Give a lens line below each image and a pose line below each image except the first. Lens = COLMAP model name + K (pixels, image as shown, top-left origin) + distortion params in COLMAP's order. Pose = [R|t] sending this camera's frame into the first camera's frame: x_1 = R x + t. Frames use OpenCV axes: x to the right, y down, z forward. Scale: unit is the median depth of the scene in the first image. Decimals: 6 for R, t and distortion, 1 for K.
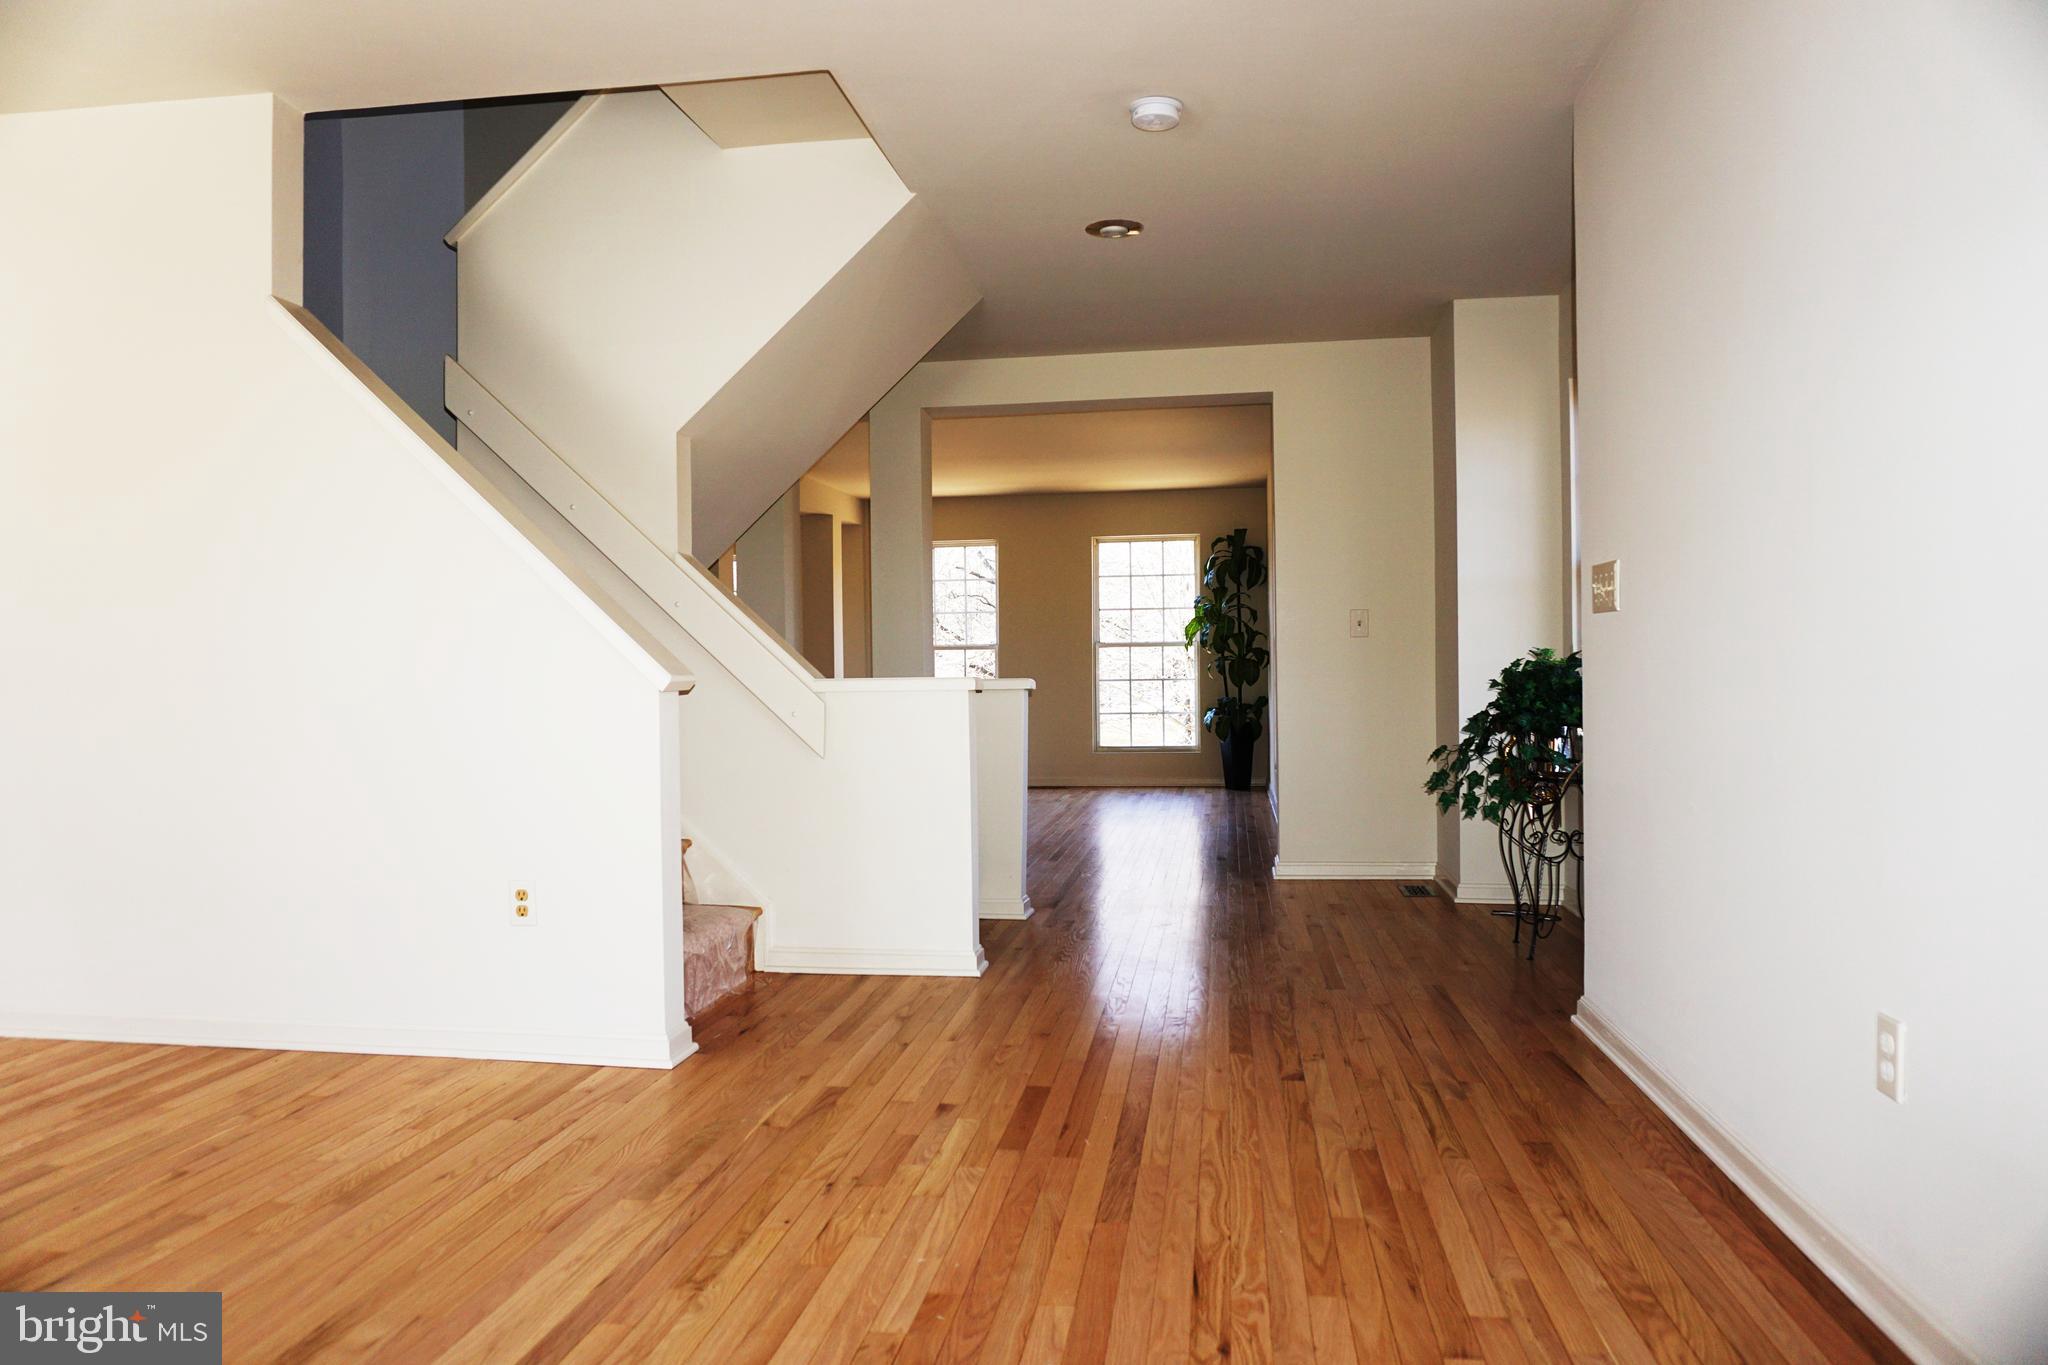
lens RADIAL K [[1390.3, 0, 1022.9], [0, 1390.3, 678.2], [0, 0, 1]] dist [-0.000956, -0.000075]
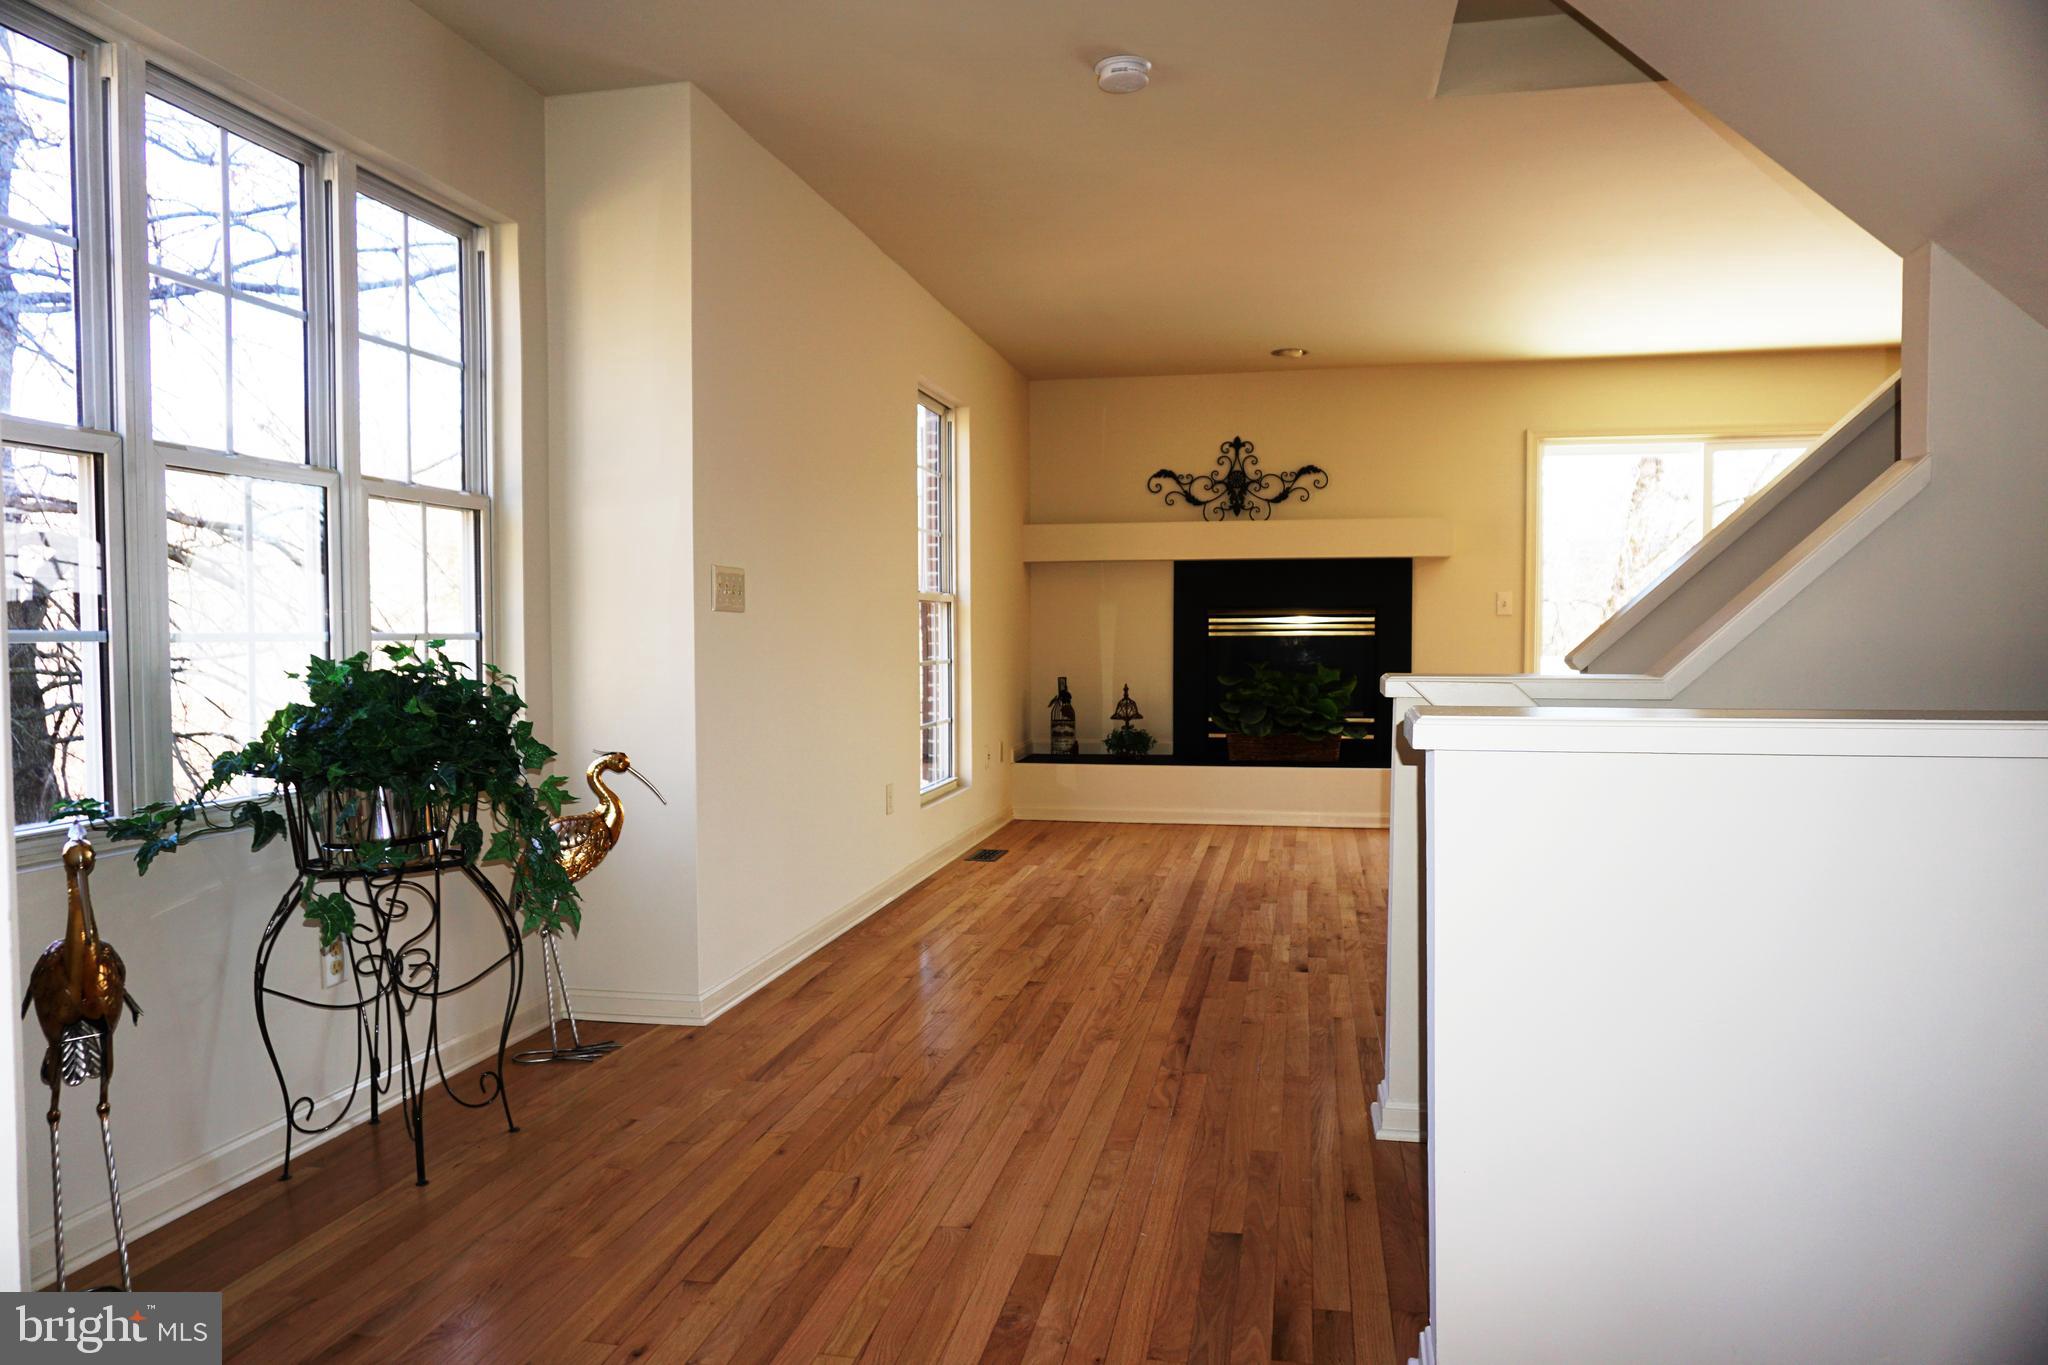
lens RADIAL K [[1390.3, 0, 1023.9], [0, 1390.3, 679.6], [0, 0, 1]] dist [-0.000956, -0.000075]
pose [[-0.998447, 0.007550, 0.055198, 0.135255], [0.009926, 0.999030, 0.042902, -0.040537], [-0.054821, 0.043383, -0.997553, 2.266911]]
